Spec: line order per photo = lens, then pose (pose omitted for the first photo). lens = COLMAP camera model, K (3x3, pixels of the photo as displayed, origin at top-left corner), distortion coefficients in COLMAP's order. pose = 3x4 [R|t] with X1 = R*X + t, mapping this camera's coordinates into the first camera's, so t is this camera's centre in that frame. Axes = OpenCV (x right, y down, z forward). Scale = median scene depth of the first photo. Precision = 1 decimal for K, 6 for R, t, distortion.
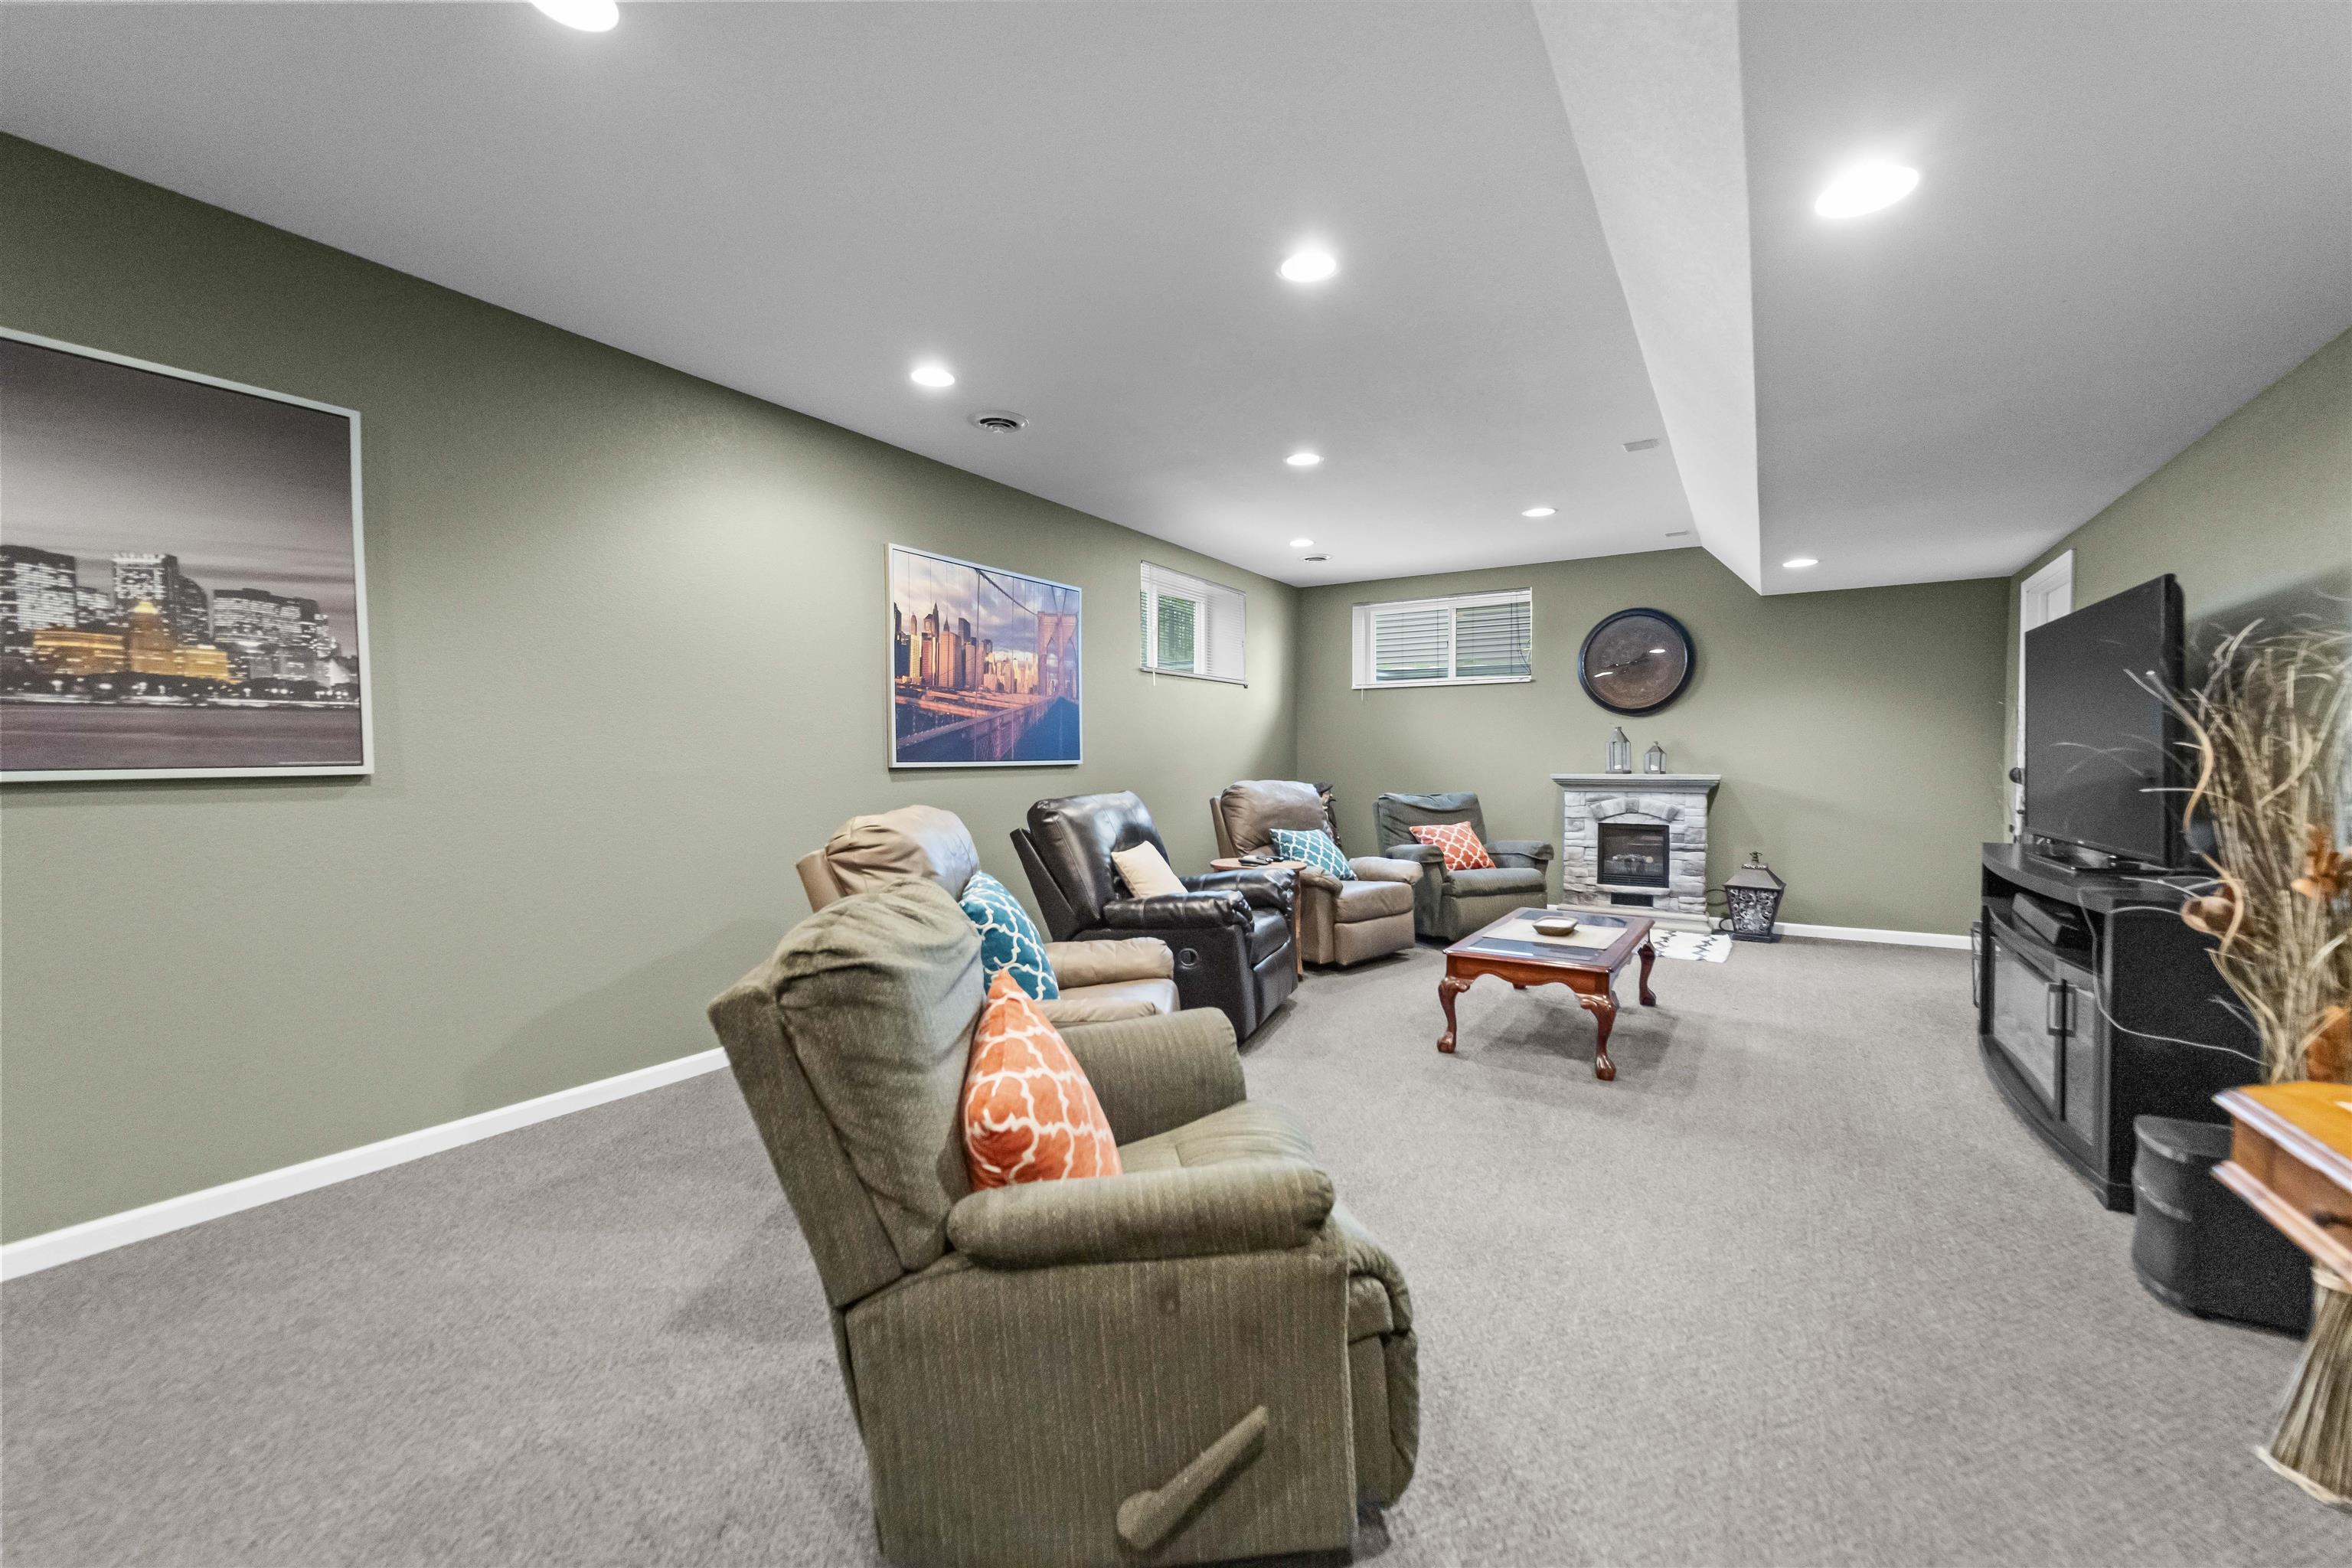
lens RADIAL K [[957.3, 0, 1182.5], [0, 957.3, 770.0], [0, 0, 1]] dist [-0.001733, -0.000303]
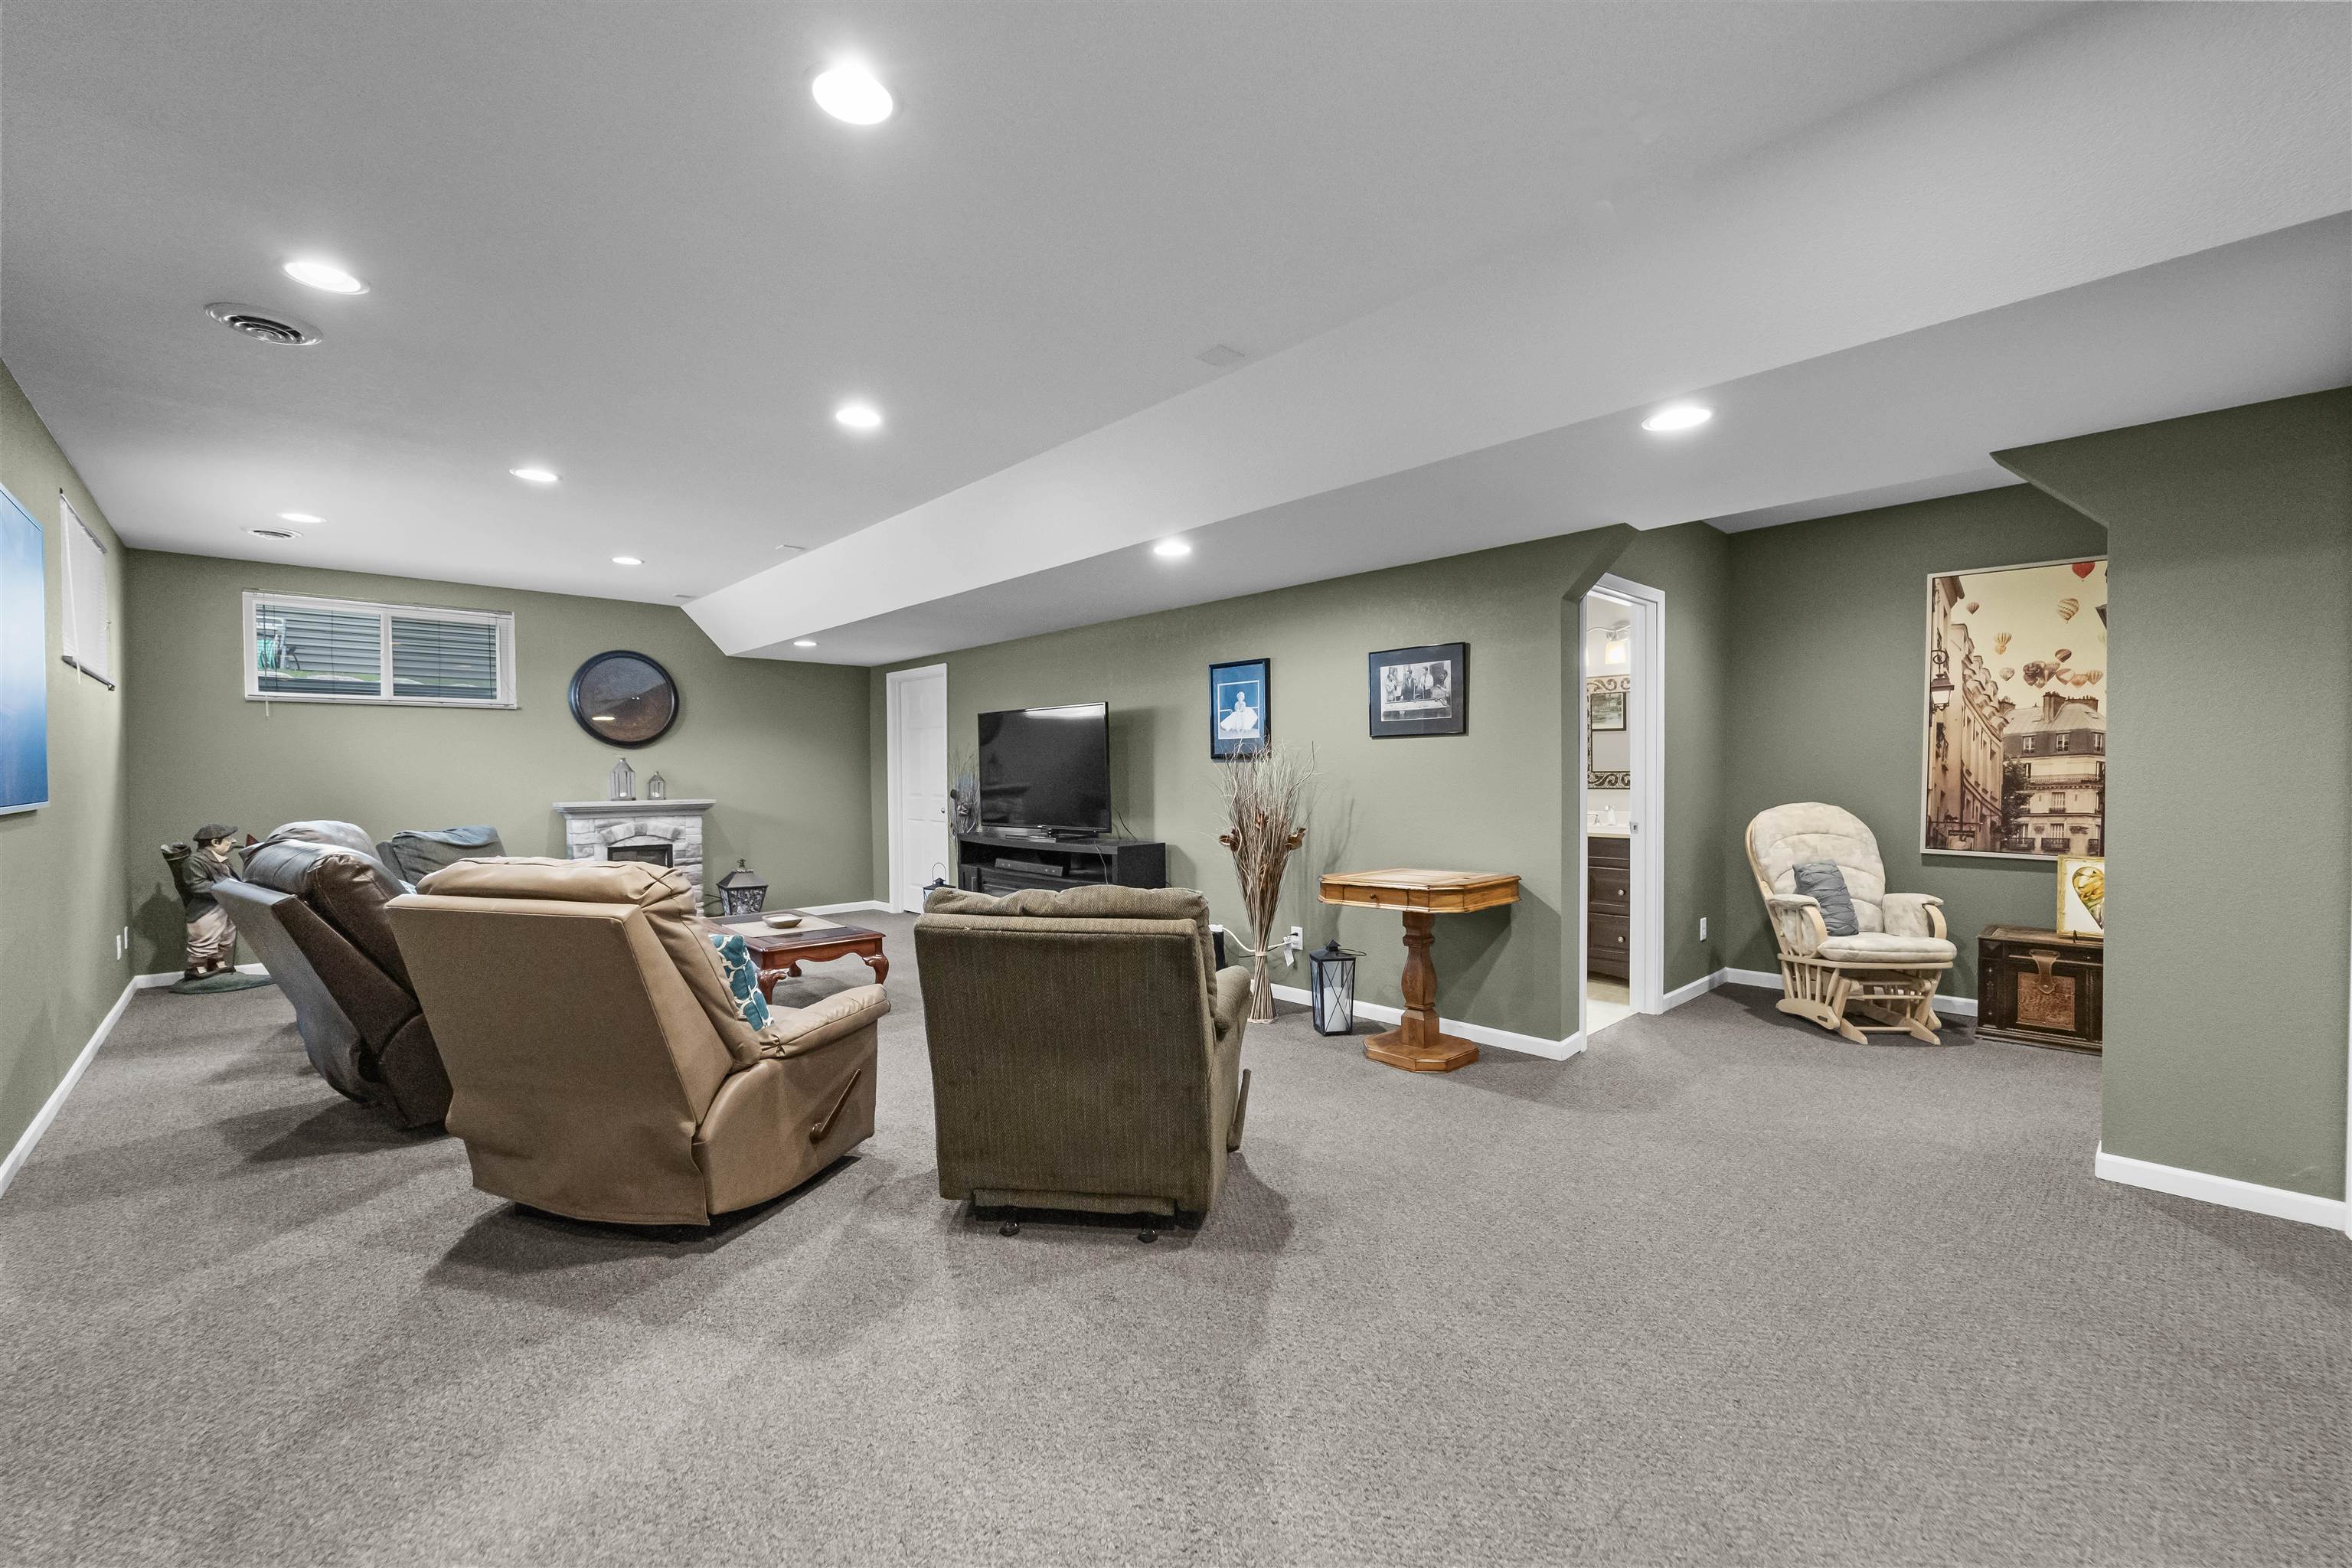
lens RADIAL K [[949.9, 0, 1182.7], [0, 949.9, 780.6], [0, 0, 1]] dist [0.006996, -0.004218]
pose [[0.246205, -0.007057, 0.969192, -0.447899], [0.019386, 0.999809, 0.002356, -0.009638], [-0.969024, 0.018209, 0.246295, 0.114574]]
